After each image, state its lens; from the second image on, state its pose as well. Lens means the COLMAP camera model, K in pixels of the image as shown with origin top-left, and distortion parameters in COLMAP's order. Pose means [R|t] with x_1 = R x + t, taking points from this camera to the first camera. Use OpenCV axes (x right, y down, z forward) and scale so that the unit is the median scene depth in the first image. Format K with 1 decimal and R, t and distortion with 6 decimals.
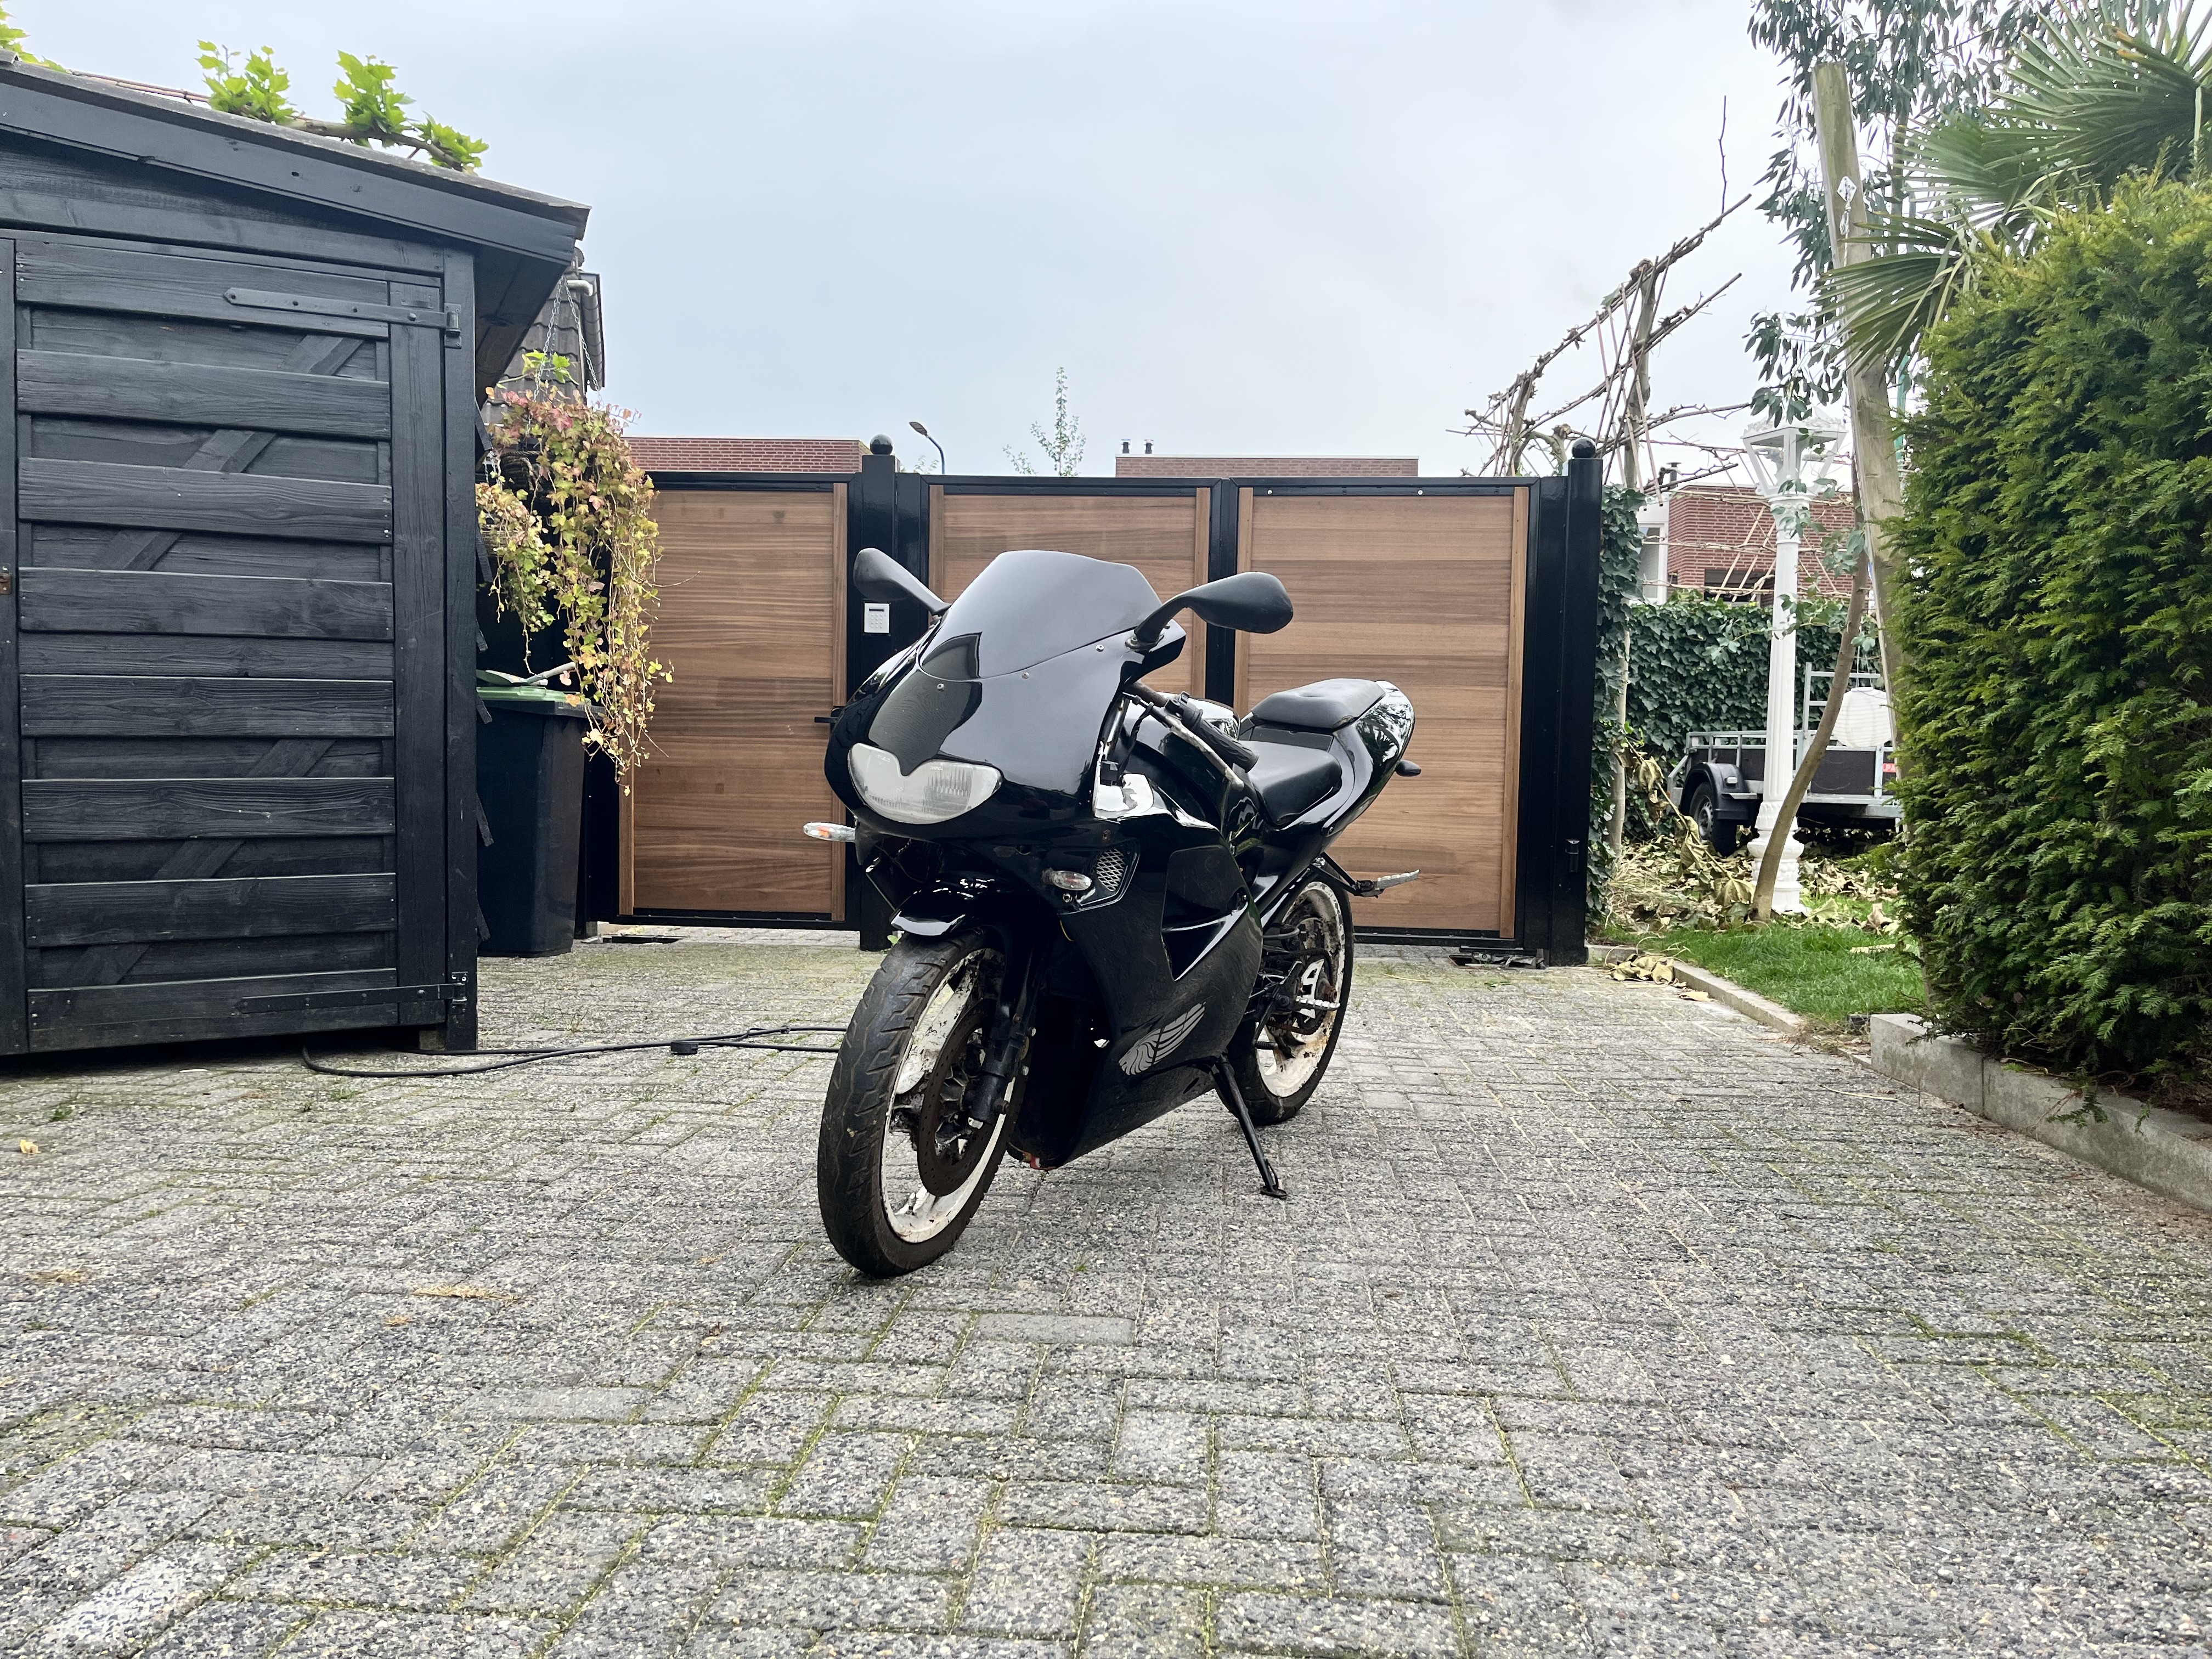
lens RADIAL K [[1670.5, 0, 1107.0], [0, 1670.5, 816.1], [0, 0, 1]] dist [0.016412, -0.003167]
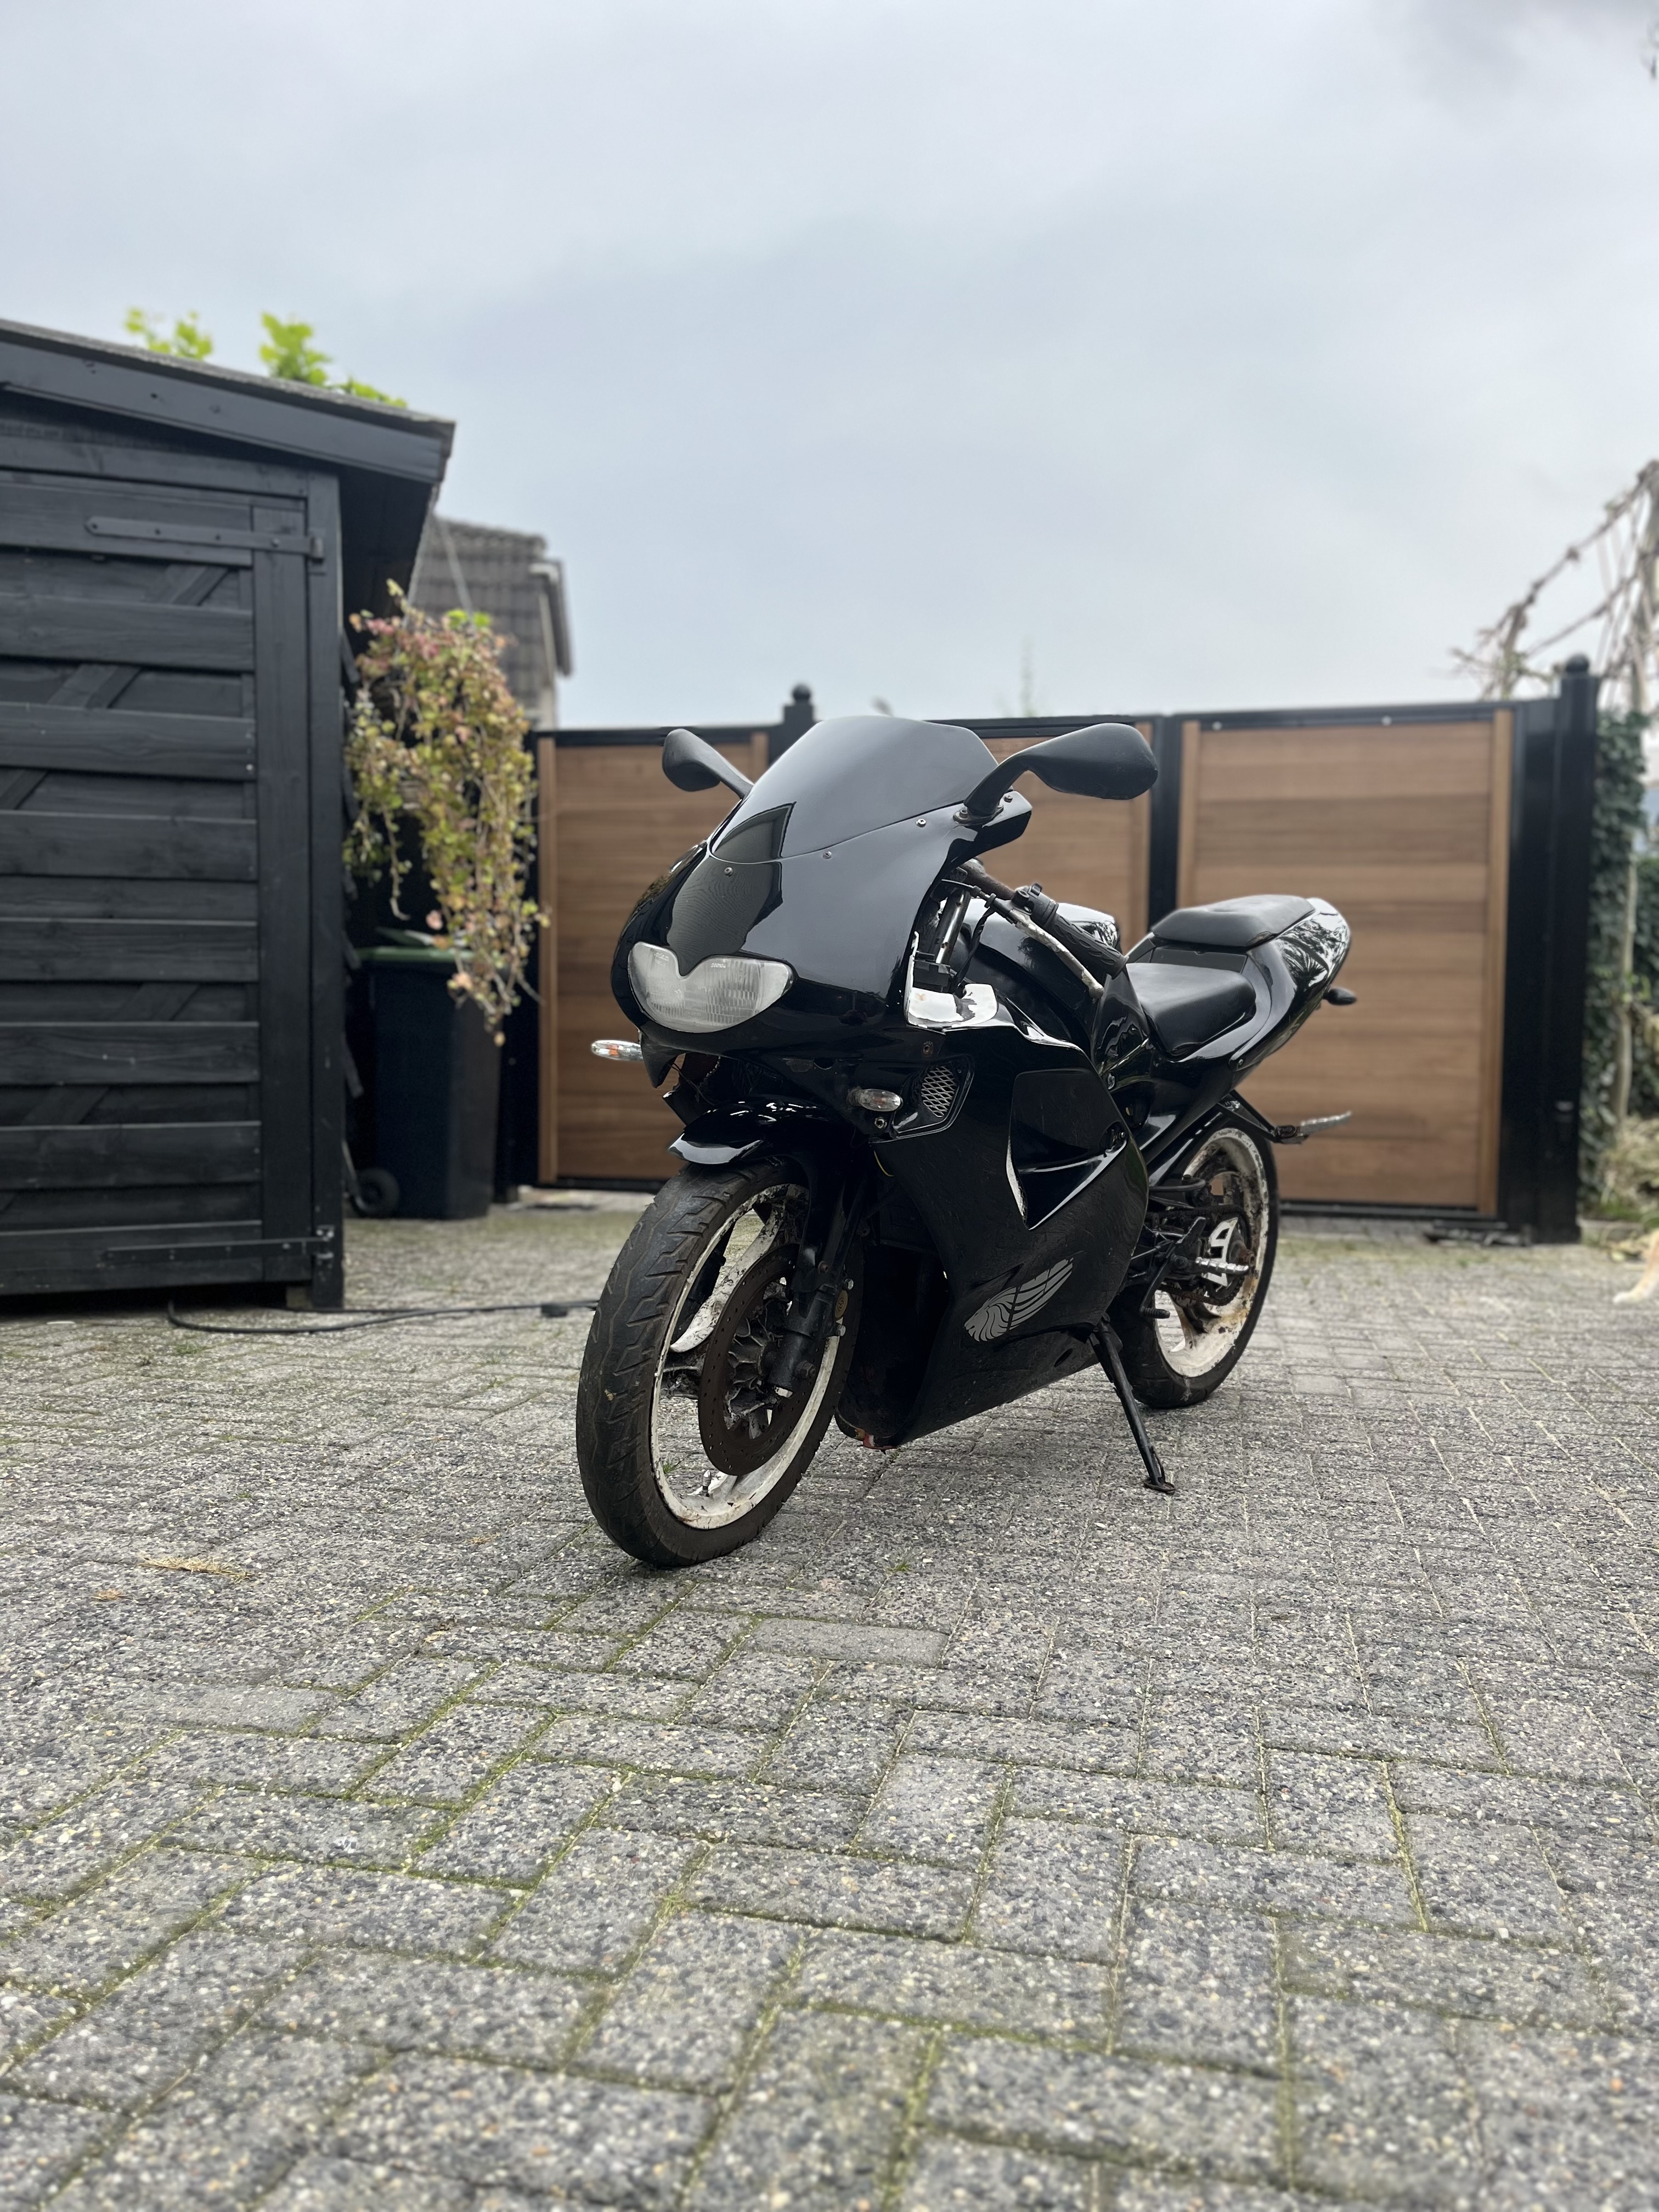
lens RADIAL K [[1670.5, 0, 829.5], [0, 1670.5, 1106.0], [0, 0, 1]] dist [0.016412, -0.003167]
pose [[0.988641, 0.000350, -0.150299, 0.069007], [0.000041, 0.999997, 0.002599, 0.034822], [0.150299, -0.002576, 0.988637, 0.156051]]
